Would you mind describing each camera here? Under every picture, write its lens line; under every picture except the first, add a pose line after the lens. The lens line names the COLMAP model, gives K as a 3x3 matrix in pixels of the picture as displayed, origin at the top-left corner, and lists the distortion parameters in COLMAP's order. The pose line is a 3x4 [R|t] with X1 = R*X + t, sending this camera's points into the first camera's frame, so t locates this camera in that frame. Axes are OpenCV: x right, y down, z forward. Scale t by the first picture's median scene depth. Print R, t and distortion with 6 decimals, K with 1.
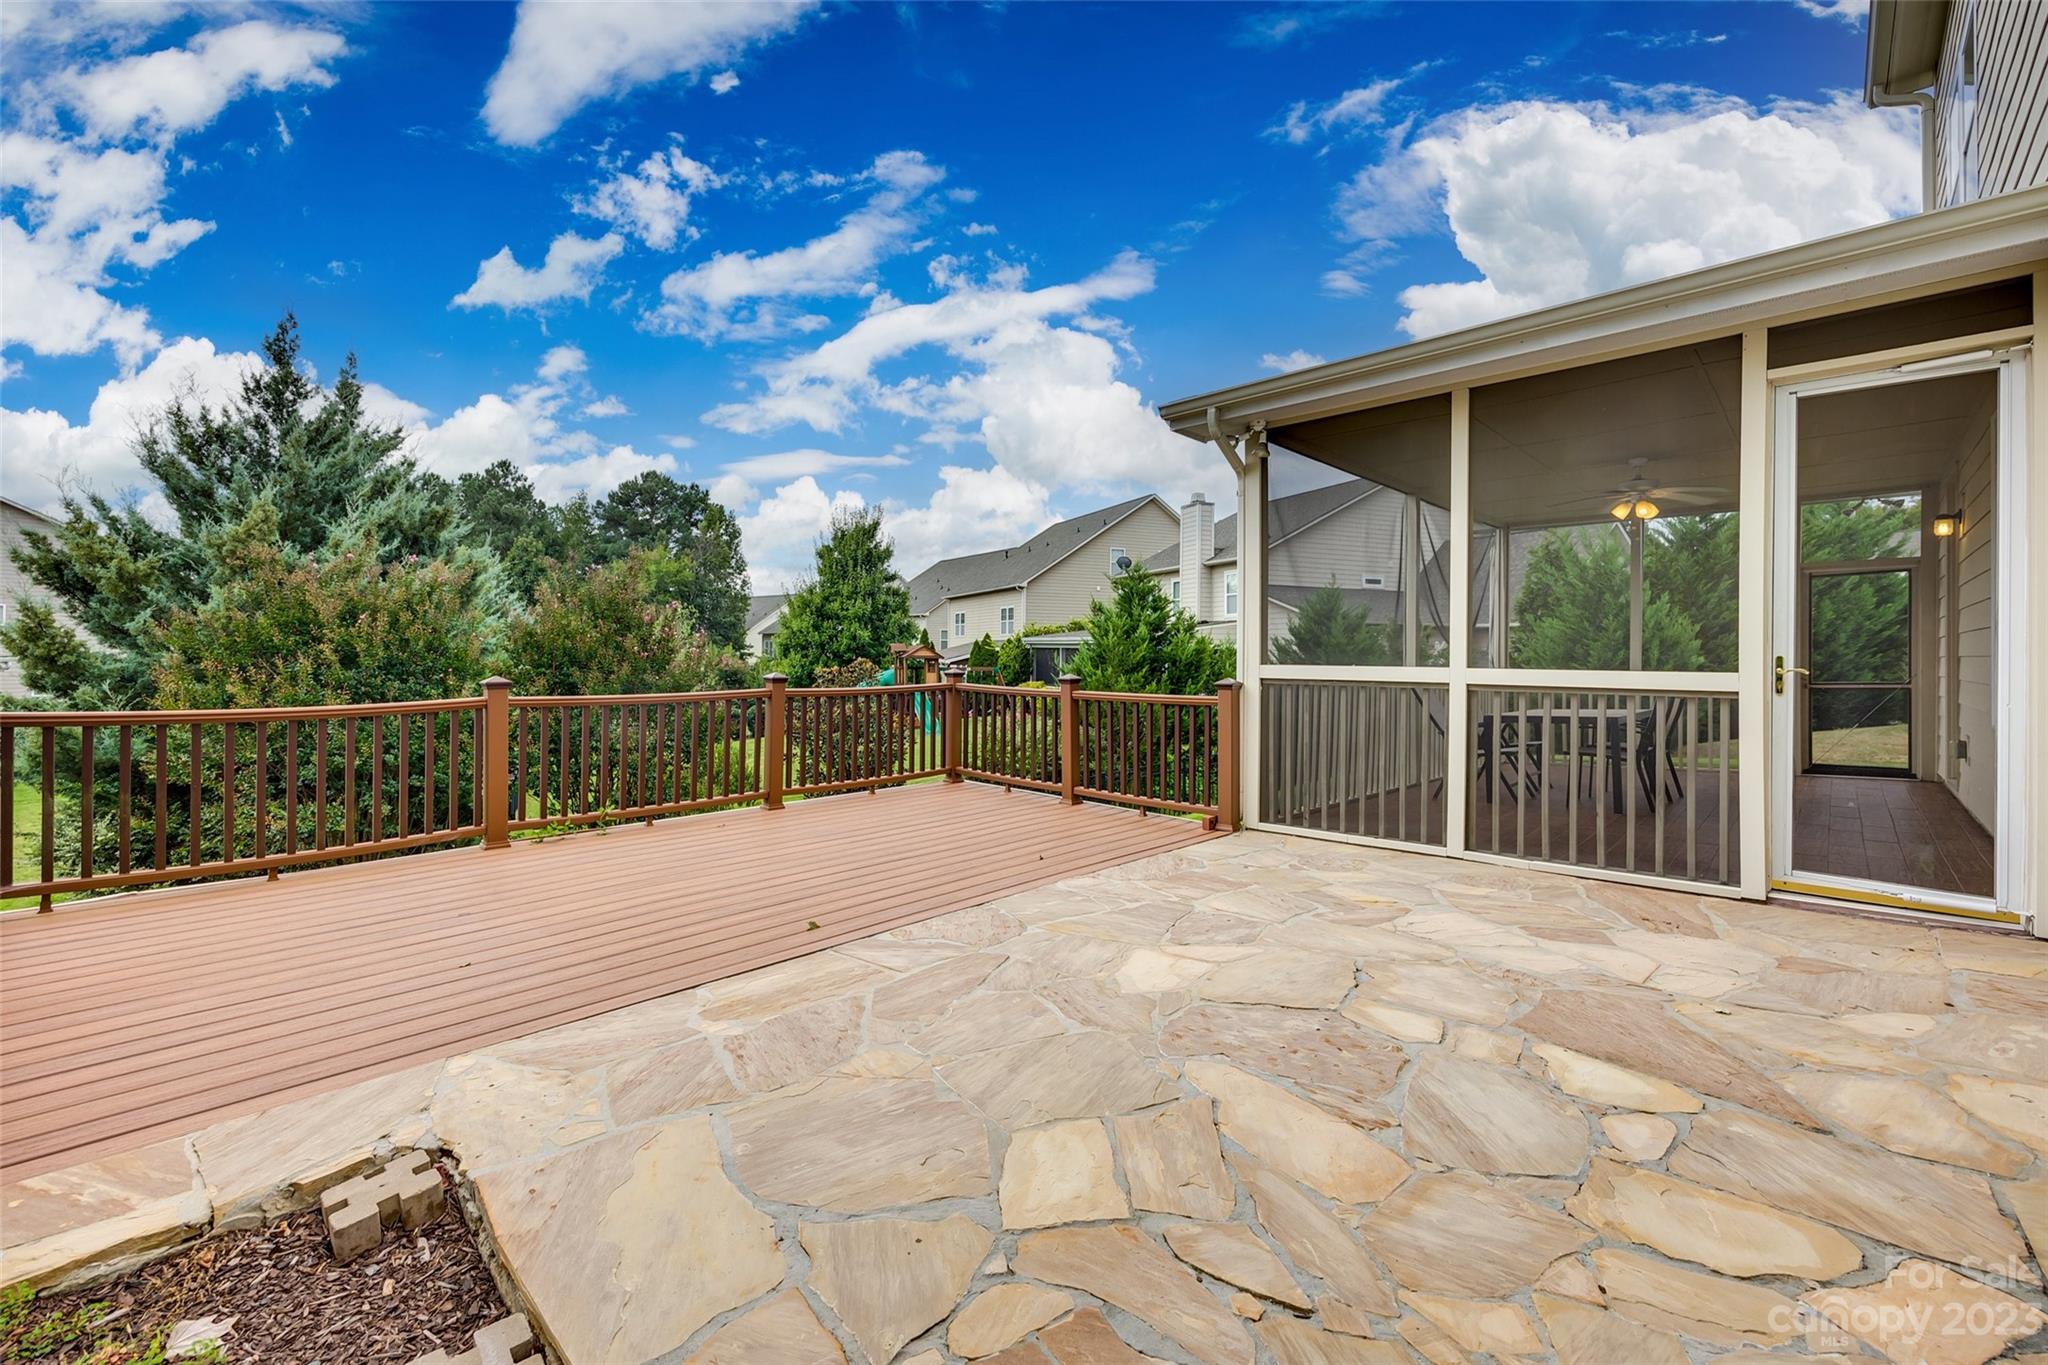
lens RADIAL K [[841.9, 0, 1024.7], [0, 841.9, 661.5], [0, 0, 1]] dist [-0.002356, -0.000453]
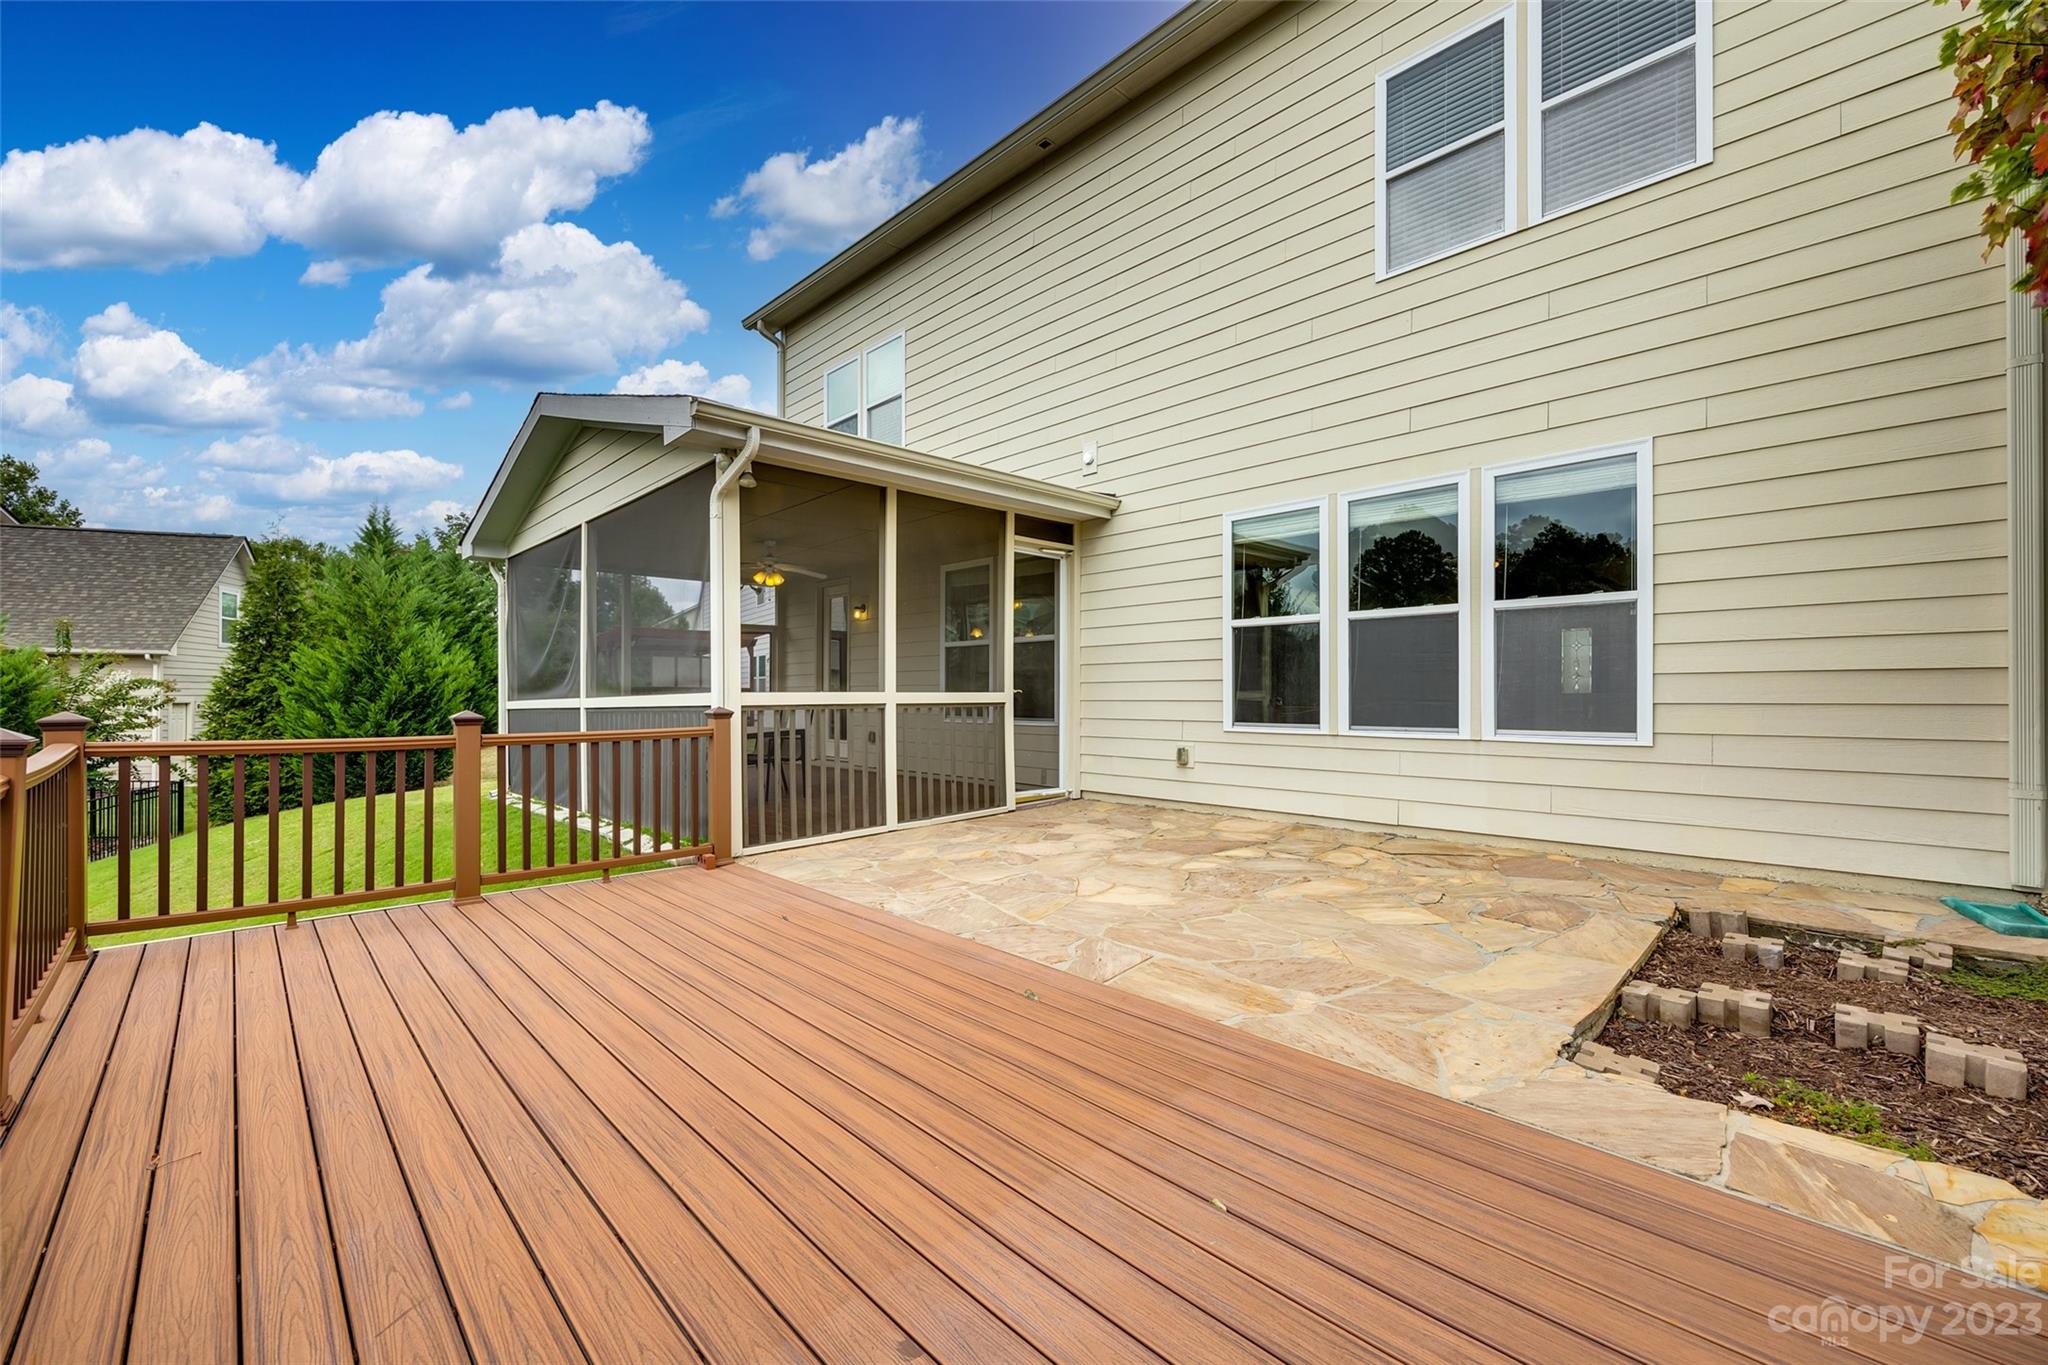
lens RADIAL K [[841.9, 0, 1028.2], [0, 841.9, 687.3], [0, 0, 1]] dist [-0.002356, -0.000453]
pose [[0.012126, 0.002080, 0.999924, -1.311997], [0.013284, 0.999909, -0.002241, 0.011558], [-0.999838, 0.013310, 0.012097, 1.185718]]
